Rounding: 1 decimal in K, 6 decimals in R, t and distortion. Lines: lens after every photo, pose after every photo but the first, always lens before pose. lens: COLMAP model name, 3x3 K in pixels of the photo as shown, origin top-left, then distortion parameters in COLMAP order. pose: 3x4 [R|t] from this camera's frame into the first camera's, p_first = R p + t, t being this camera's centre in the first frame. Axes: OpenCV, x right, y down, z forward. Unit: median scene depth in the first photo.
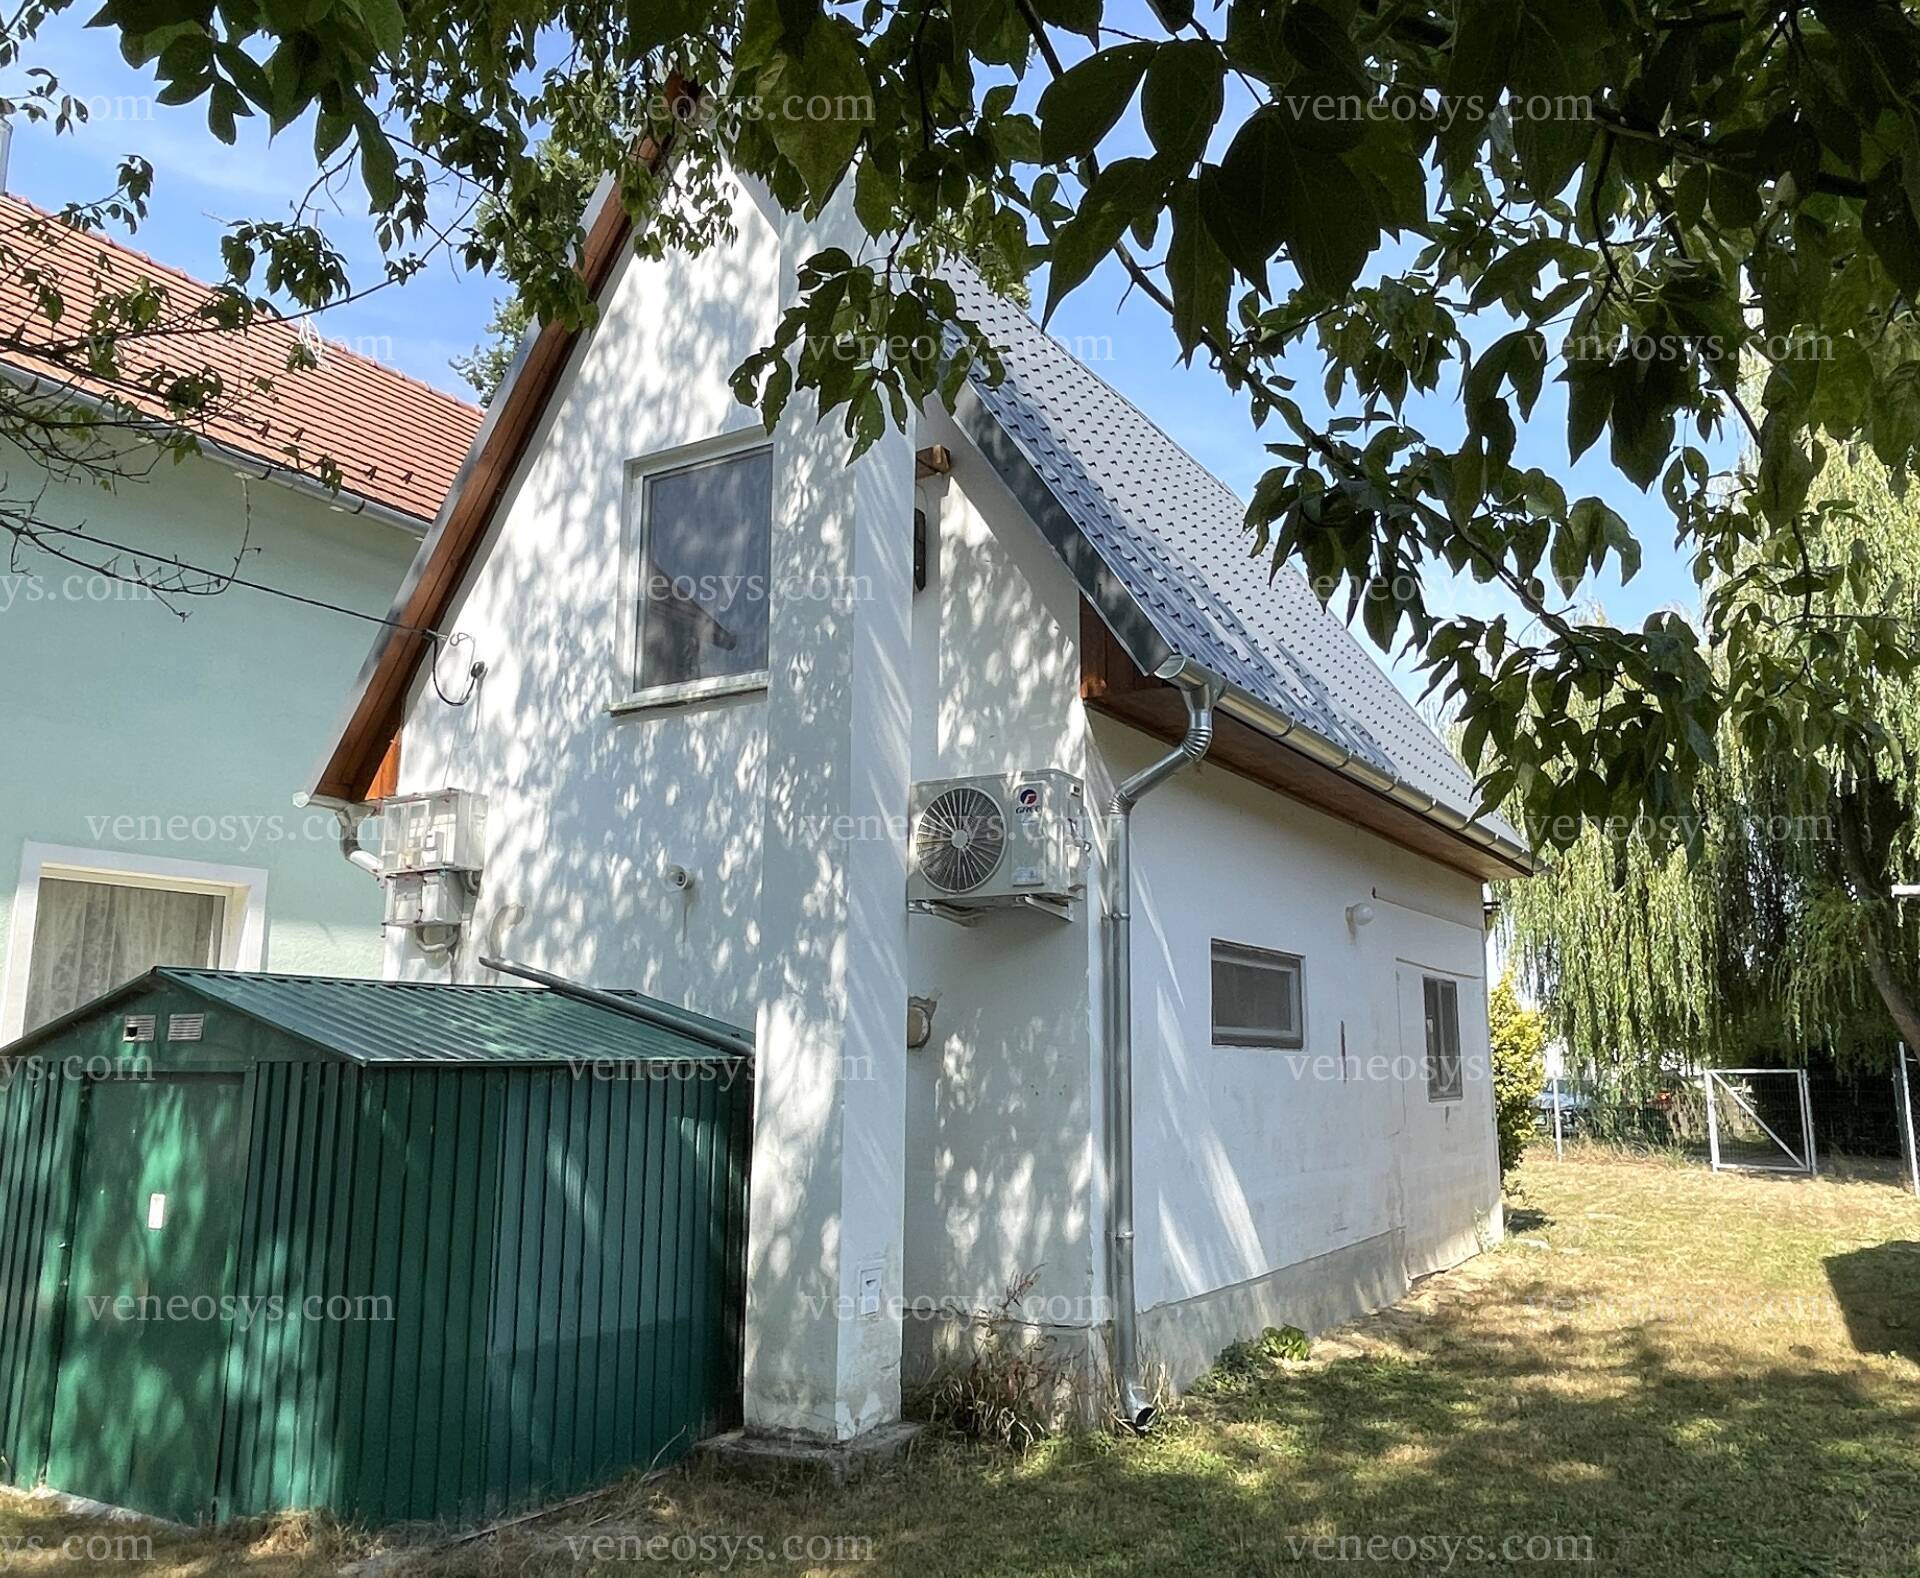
lens RADIAL K [[1565.0, 0, 1001.0], [0, 1565.0, 754.1], [0, 0, 1]] dist [0.001437, 0.000873]
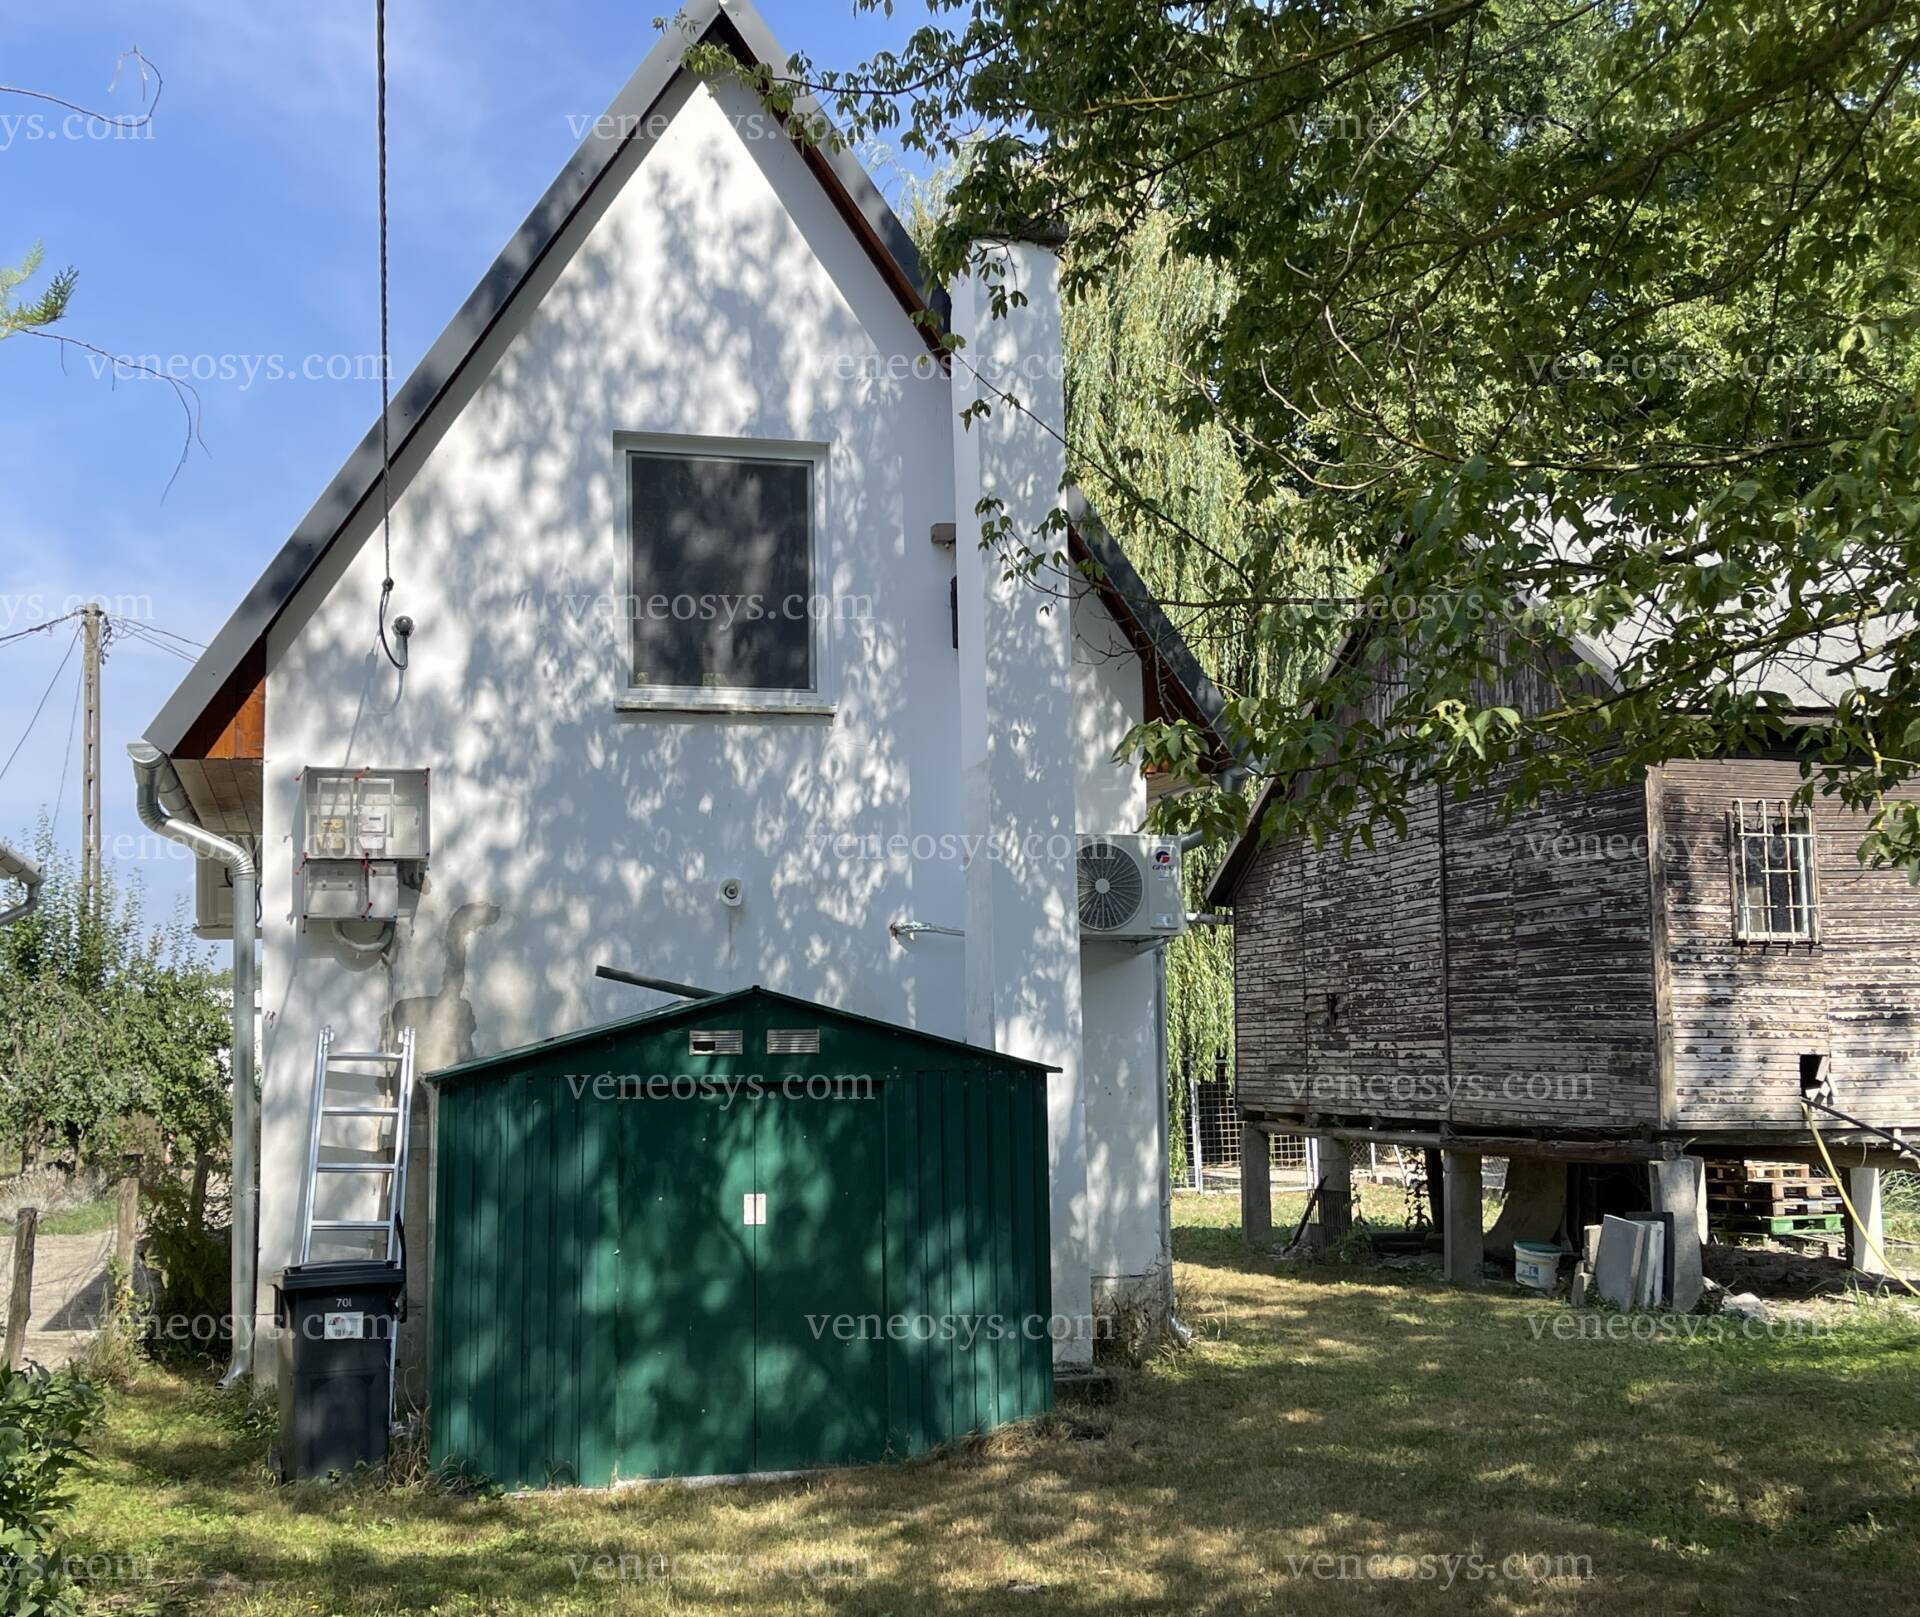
lens RADIAL K [[2357.3, 0, 959.6], [0, 2357.3, 802.9], [0, 0, 1]] dist [0.035720, 0.000000]
pose [[0.690039, 0.074294, 0.719949, -1.107646], [-0.129680, 0.991312, 0.021995, -0.027870], [-0.712060, -0.108540, 0.693679, -0.136247]]
